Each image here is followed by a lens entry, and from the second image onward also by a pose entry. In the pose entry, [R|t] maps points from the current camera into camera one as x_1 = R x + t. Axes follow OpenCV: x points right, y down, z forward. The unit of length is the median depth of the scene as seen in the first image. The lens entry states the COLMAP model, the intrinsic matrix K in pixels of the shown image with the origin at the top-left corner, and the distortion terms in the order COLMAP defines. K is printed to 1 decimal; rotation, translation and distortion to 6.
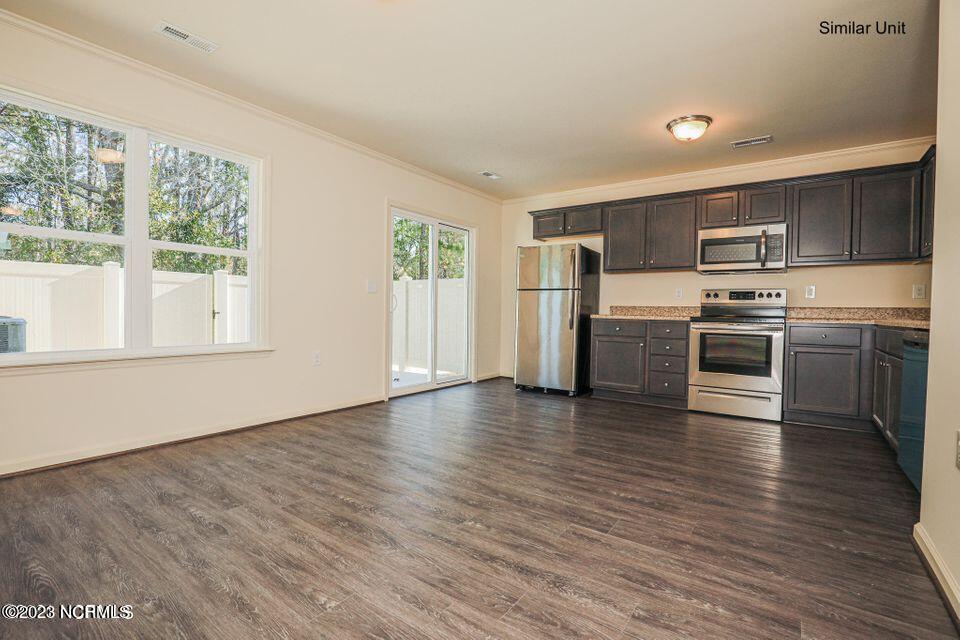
lens RADIAL K [[441.3, 0, 474.0], [0, 441.3, 322.4], [0, 0, 1]] dist [-0.038464, 0.008736]
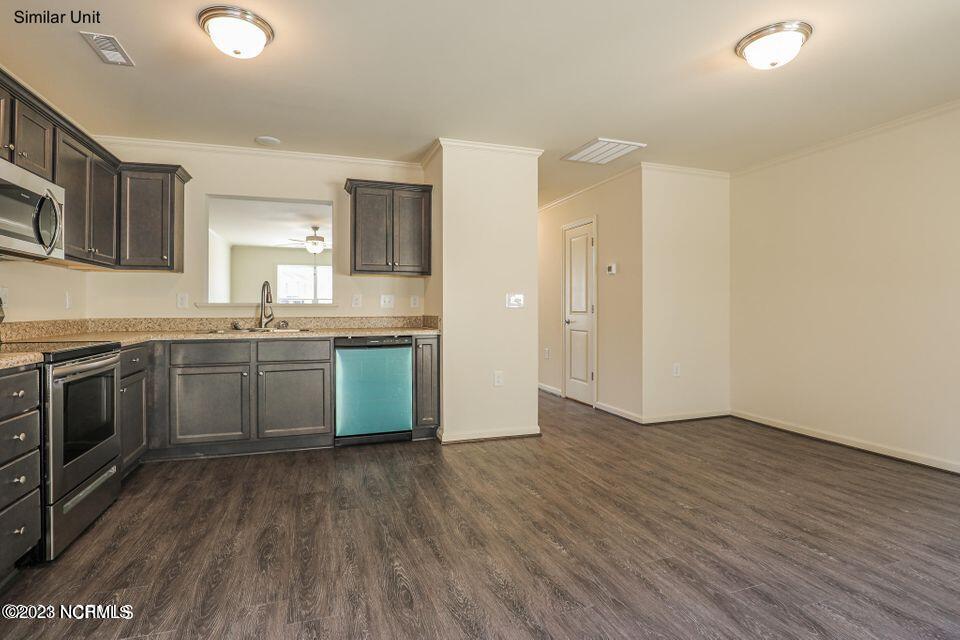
lens RADIAL K [[472.3, 0, 471.9], [0, 472.3, 306.9], [0, 0, 1]] dist [-0.028742, 0.001759]
pose [[-0.819252, -0.009943, 0.573348, -0.176921], [0.004325, 0.999714, 0.023518, -0.097325], [-0.573418, 0.021747, -0.818974, 1.627067]]
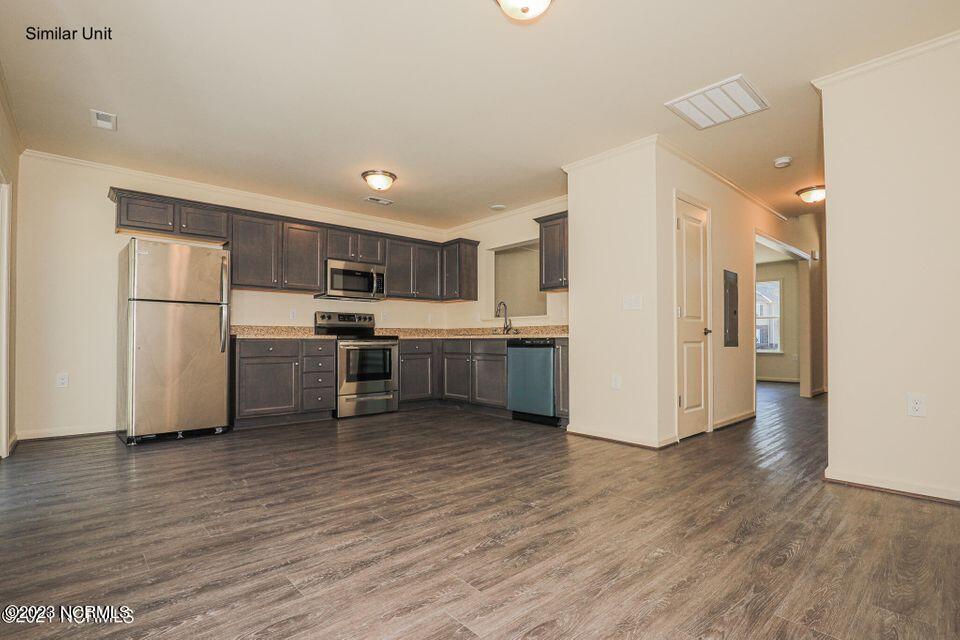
lens RADIAL K [[458.4, 0, 469.4], [0, 458.4, 334.6], [0, 0, 1]] dist [-0.030428, 0.000927]
pose [[0.215326, -0.002291, 0.976540, -0.839075], [0.029629, 0.999552, -0.004188, -0.000115], [-0.976093, 0.029836, 0.215297, 0.594514]]
